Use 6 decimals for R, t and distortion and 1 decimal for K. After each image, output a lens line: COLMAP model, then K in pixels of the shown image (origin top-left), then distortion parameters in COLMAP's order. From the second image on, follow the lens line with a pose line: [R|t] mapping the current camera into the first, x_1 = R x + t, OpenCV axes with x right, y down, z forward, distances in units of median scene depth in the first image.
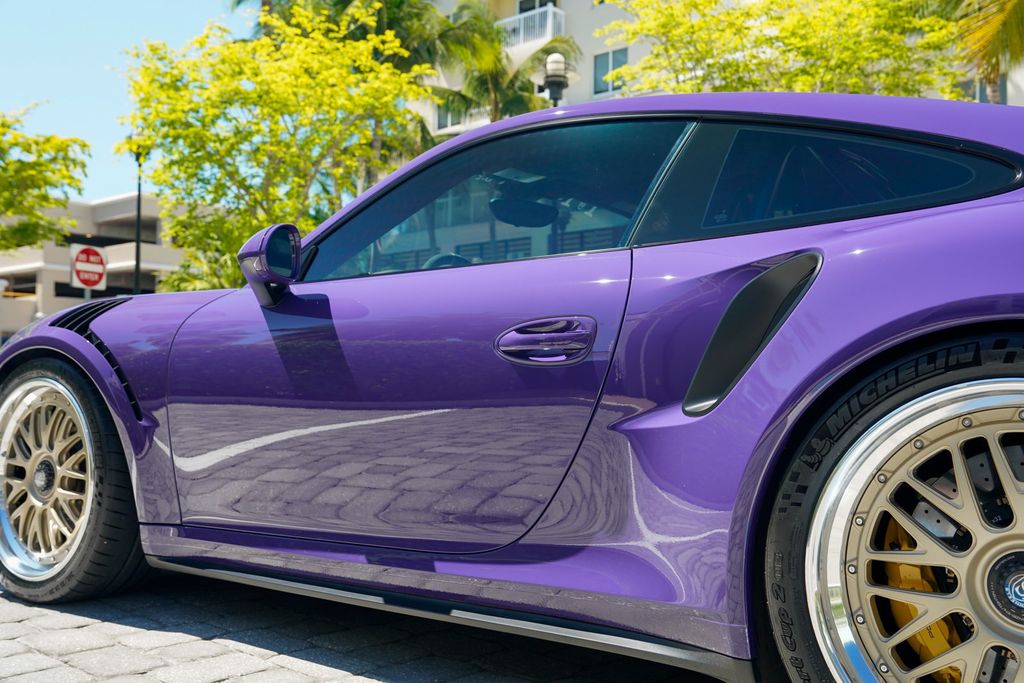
lens RADIAL K [[1029.2, 0, 512.0], [0, 1029.2, 341.5], [0, 0, 1]] dist [0.008735, 0.022918]
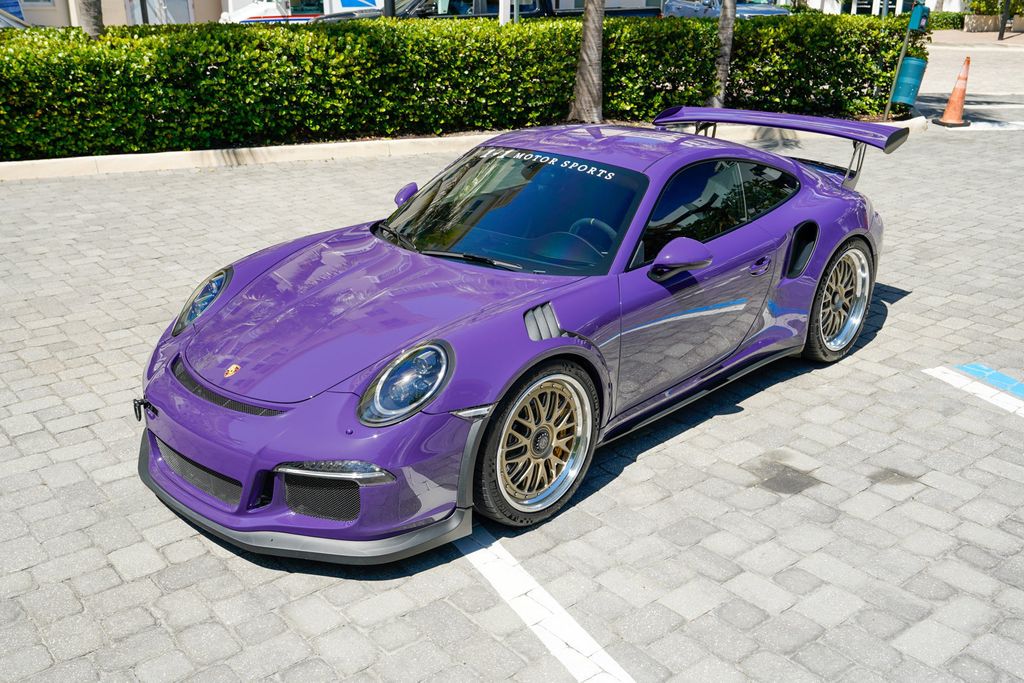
lens RADIAL K [[986.1, 0, 514.1], [0, 986.1, 345.4], [0, 0, 1]] dist [0.004566, 0.086460]
pose [[0.129912, -0.360846, 0.923533, -2.240654], [-0.039634, 0.928792, 0.368477, -0.655665], [-0.990733, -0.084473, 0.106360, 1.228093]]
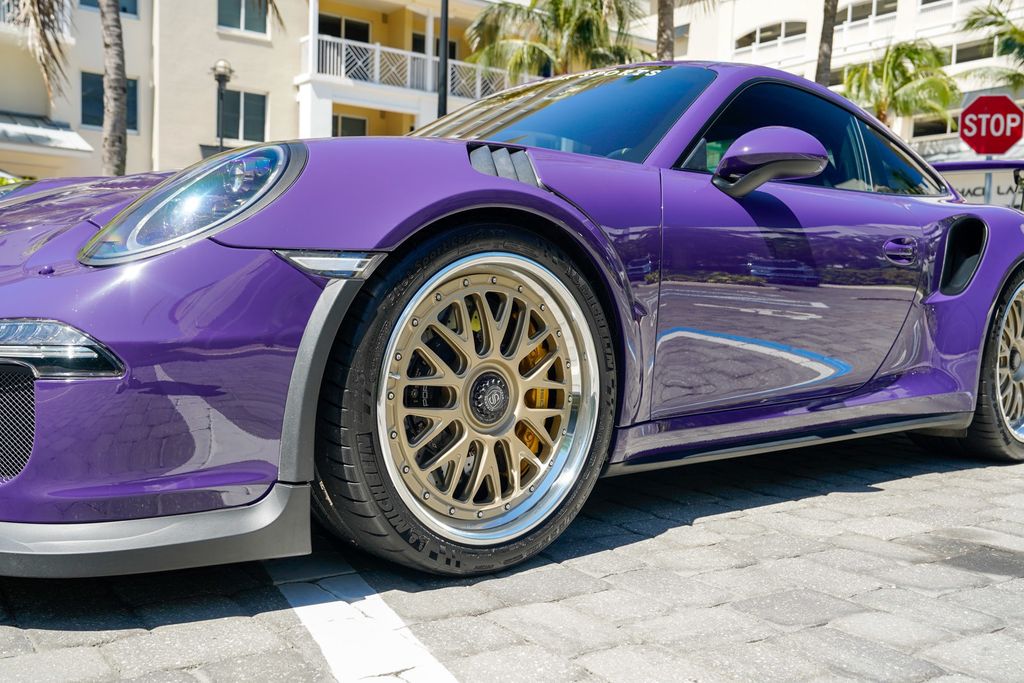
lens RADIAL K [[984.9, 0, 515.4], [0, 984.9, 355.0], [0, 0, 1]] dist [-0.004915, 0.122274]
pose [[0.209487, -0.075031, 0.974928, -1.477415], [-0.071887, 0.993172, 0.091882, 0.057496], [-0.975165, -0.089333, 0.202663, 1.156791]]
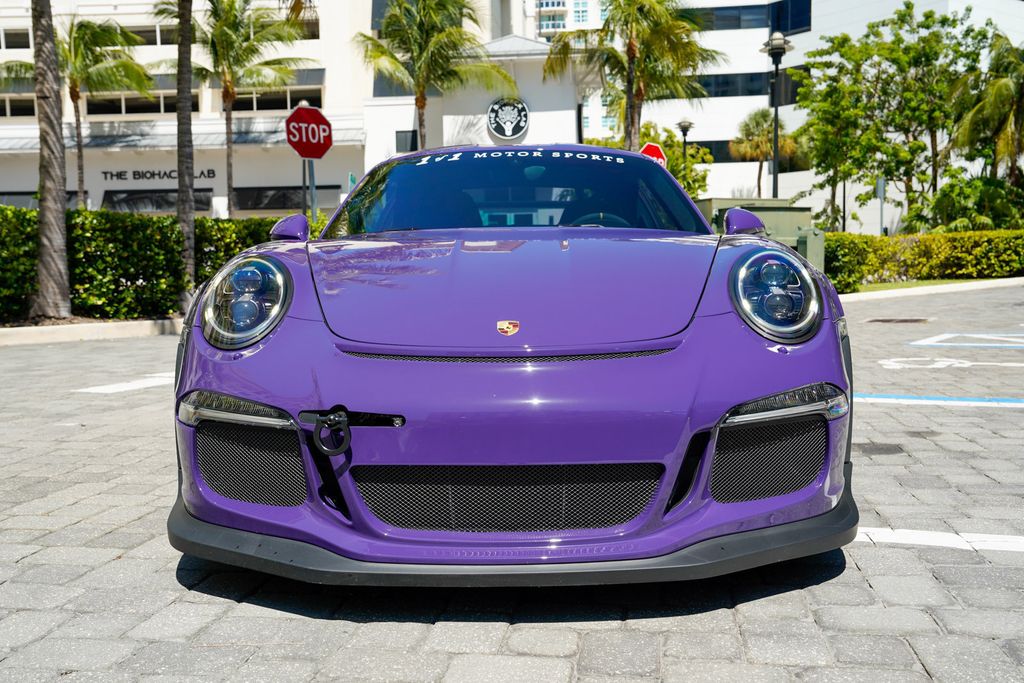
lens RADIAL K [[988.3, 0, 516.1], [0, 988.3, 352.8], [0, 0, 1]] dist [-0.007646, 0.104934]
pose [[-0.577420, -0.076413, 0.812863, -1.546794], [-0.029877, 0.996921, 0.072492, 0.019879], [-0.815900, 0.017572, -0.577926, 2.542092]]
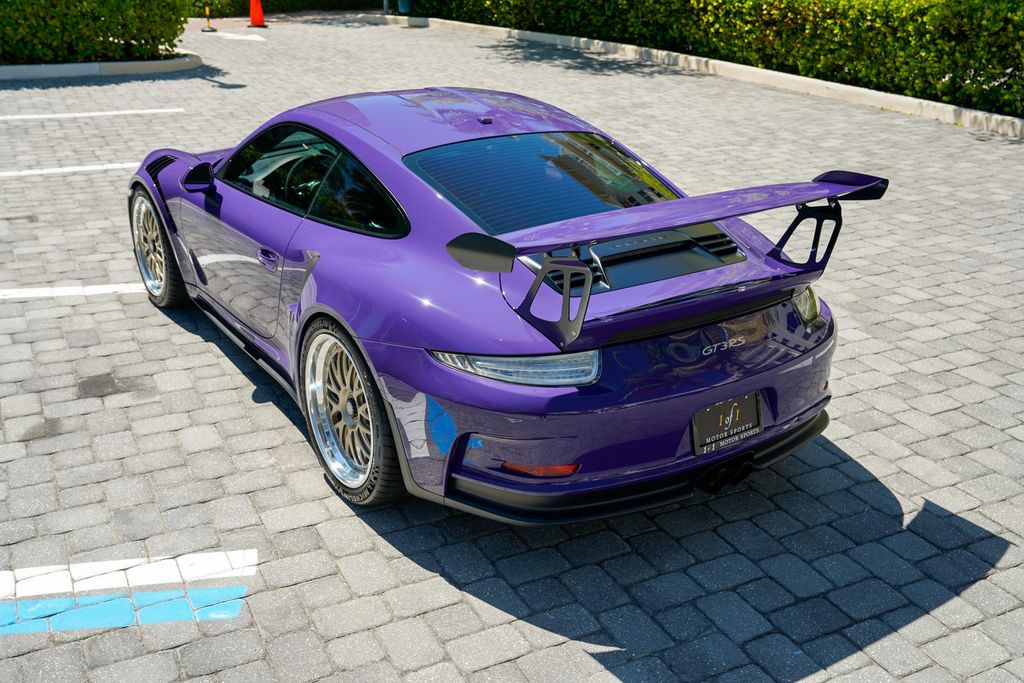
lens RADIAL K [[1013.6, 0, 511.7], [0, 1013.6, 346.9], [0, 0, 1]] dist [0.009222, 0.114304]
pose [[0.938499, 0.129872, -0.319928, 1.146572], [0.012599, 0.913069, 0.407611, -0.652138], [0.345053, -0.386573, 0.855278, -0.698633]]
